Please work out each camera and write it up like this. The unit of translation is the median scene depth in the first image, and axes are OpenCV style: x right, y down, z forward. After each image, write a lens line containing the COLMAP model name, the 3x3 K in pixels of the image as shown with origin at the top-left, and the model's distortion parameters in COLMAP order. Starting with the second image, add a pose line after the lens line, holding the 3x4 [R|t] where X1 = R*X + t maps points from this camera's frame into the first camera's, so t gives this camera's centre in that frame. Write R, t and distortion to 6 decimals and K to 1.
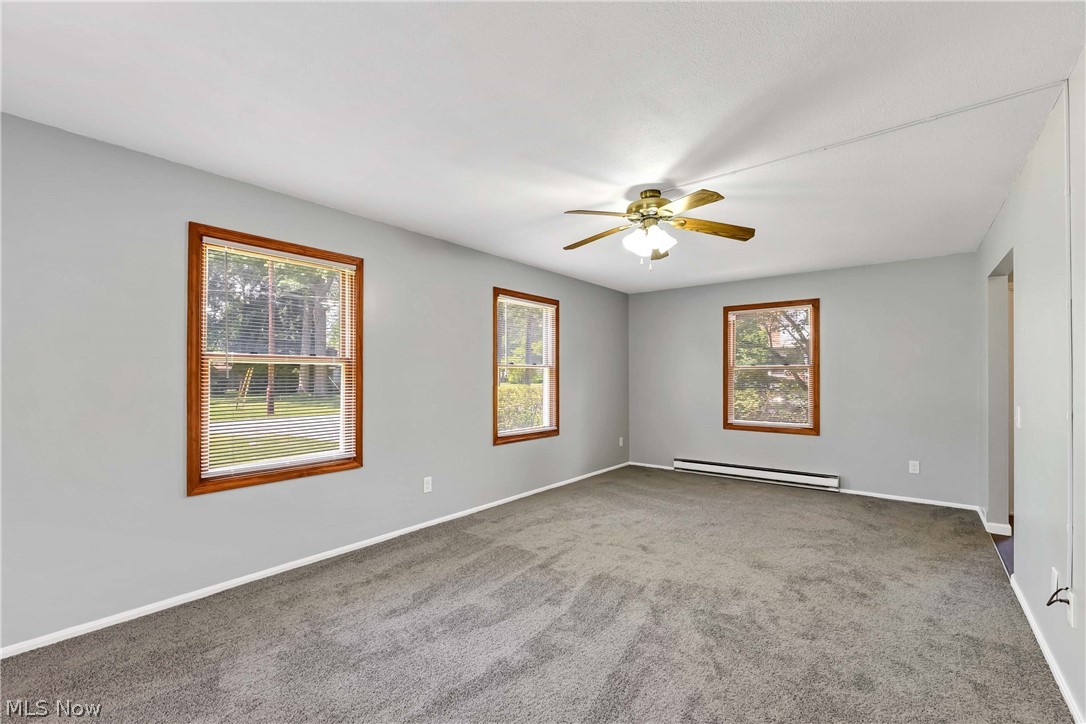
lens RADIAL K [[458.7, 0, 543.3], [0, 458.7, 370.8], [0, 0, 1]] dist [-0.002542, -0.002286]
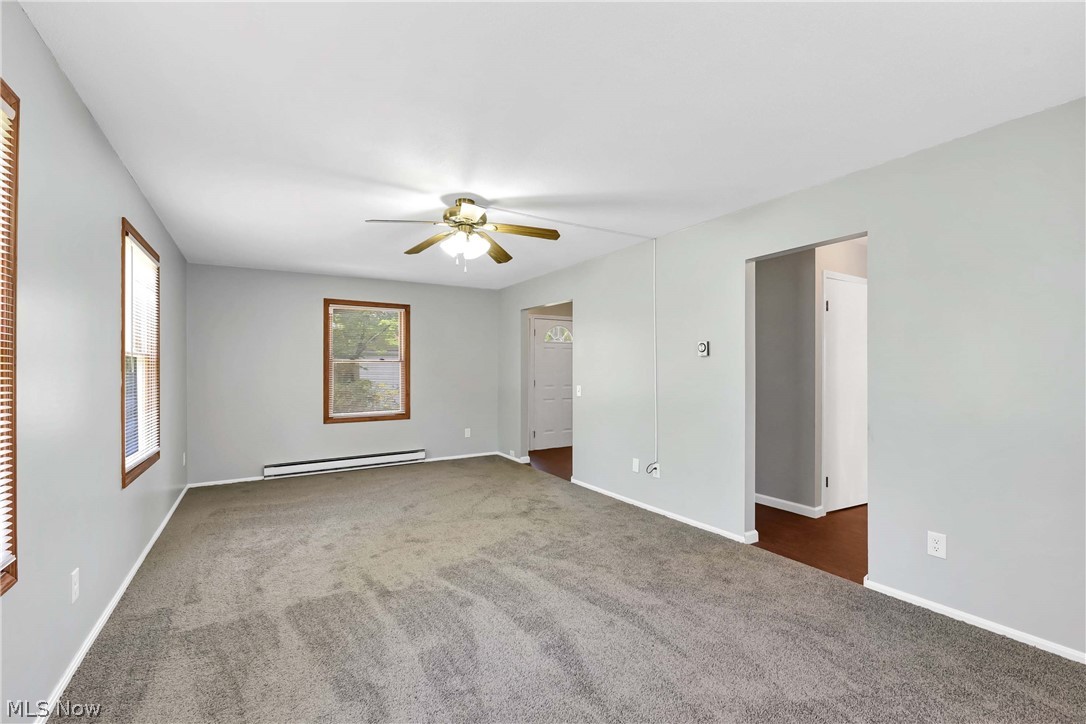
lens RADIAL K [[458.7, 0, 545.9], [0, 458.7, 367.6], [0, 0, 1]] dist [-0.002542, -0.002286]
pose [[0.338659, 0.002096, 0.940907, -0.646862], [-0.008924, 0.999960, 0.000985, 0.003223], [-0.940867, -0.008731, 0.338664, 0.402390]]
